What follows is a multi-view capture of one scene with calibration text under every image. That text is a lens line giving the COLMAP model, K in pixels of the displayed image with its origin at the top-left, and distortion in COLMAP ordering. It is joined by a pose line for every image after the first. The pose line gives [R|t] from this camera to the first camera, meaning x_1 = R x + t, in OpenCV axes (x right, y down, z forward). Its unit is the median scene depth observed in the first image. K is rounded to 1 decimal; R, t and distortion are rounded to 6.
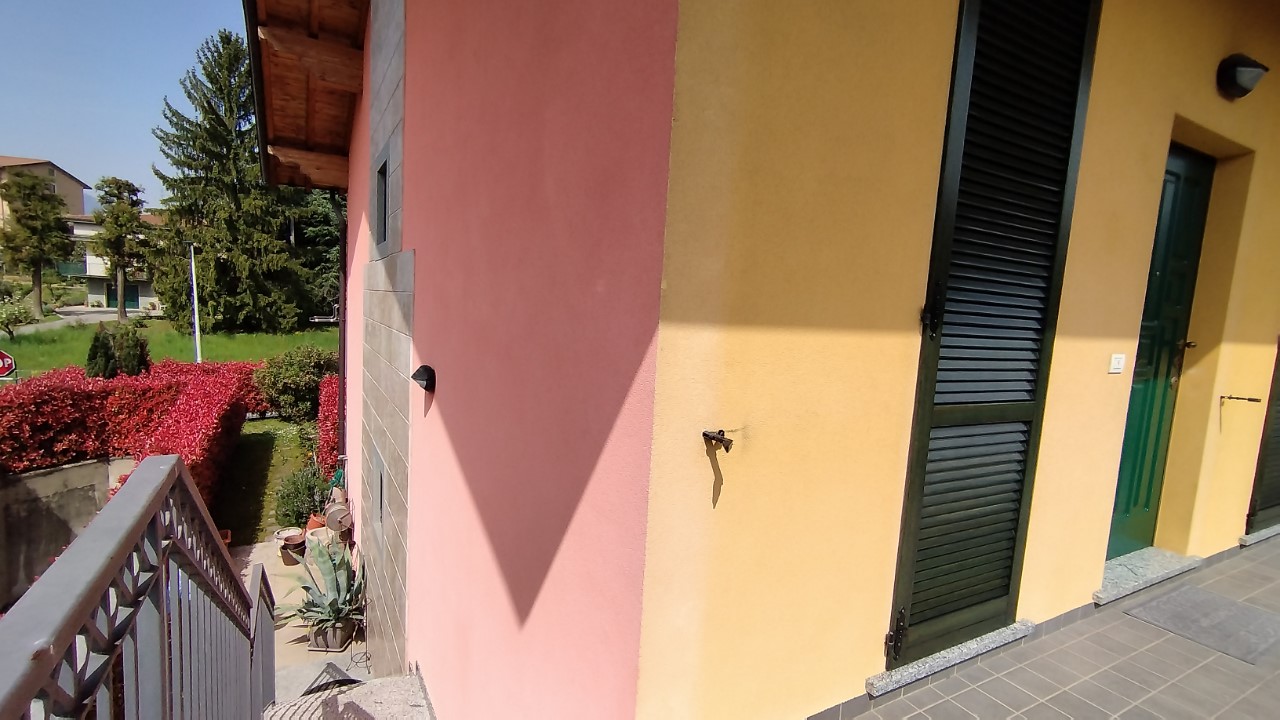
lens RADIAL K [[575.6, 0, 640.0], [0, 575.6, 360.0], [0, 0, 1]] dist [-0.001186, 0.000136]
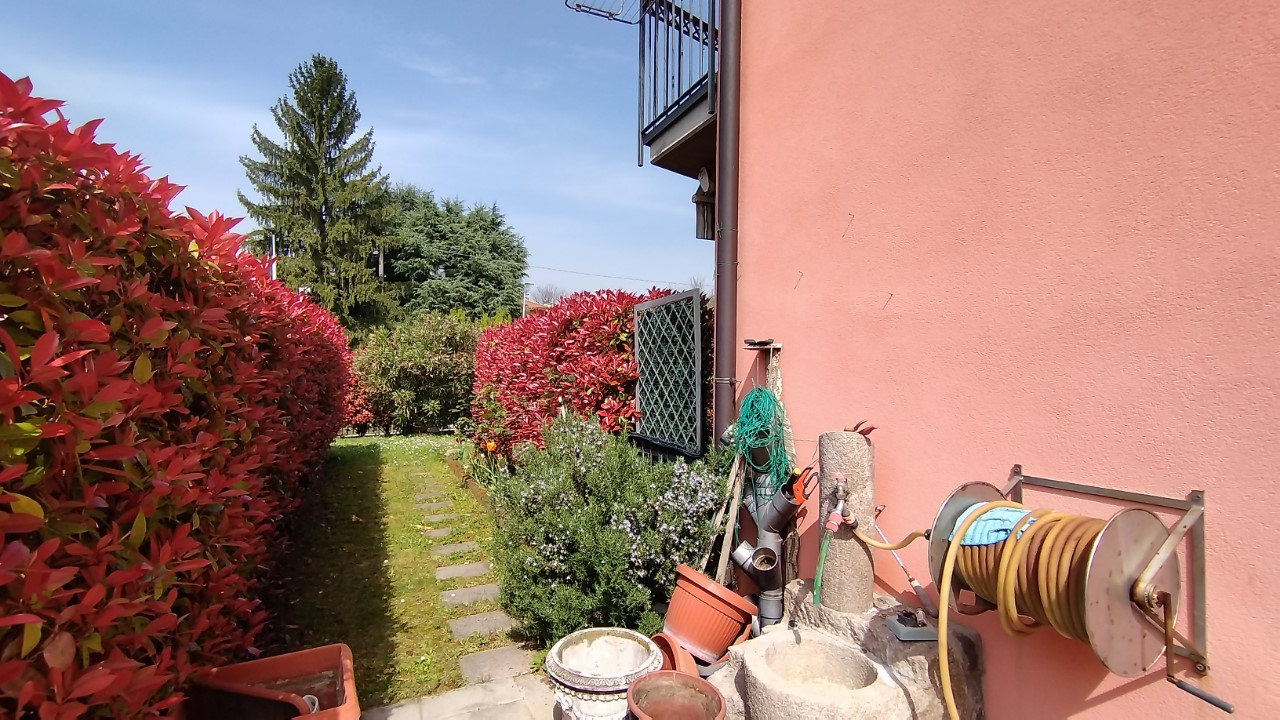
lens RADIAL K [[587.8, 0, 640.0], [0, 587.8, 360.0], [0, 0, 1]] dist [-0.002401, -0.000214]
pose [[0.993979, -0.044168, -0.100278, -0.138182], [0.031109, 0.991256, -0.128237, 0.053890], [0.105065, 0.124345, 0.986661, 0.187428]]
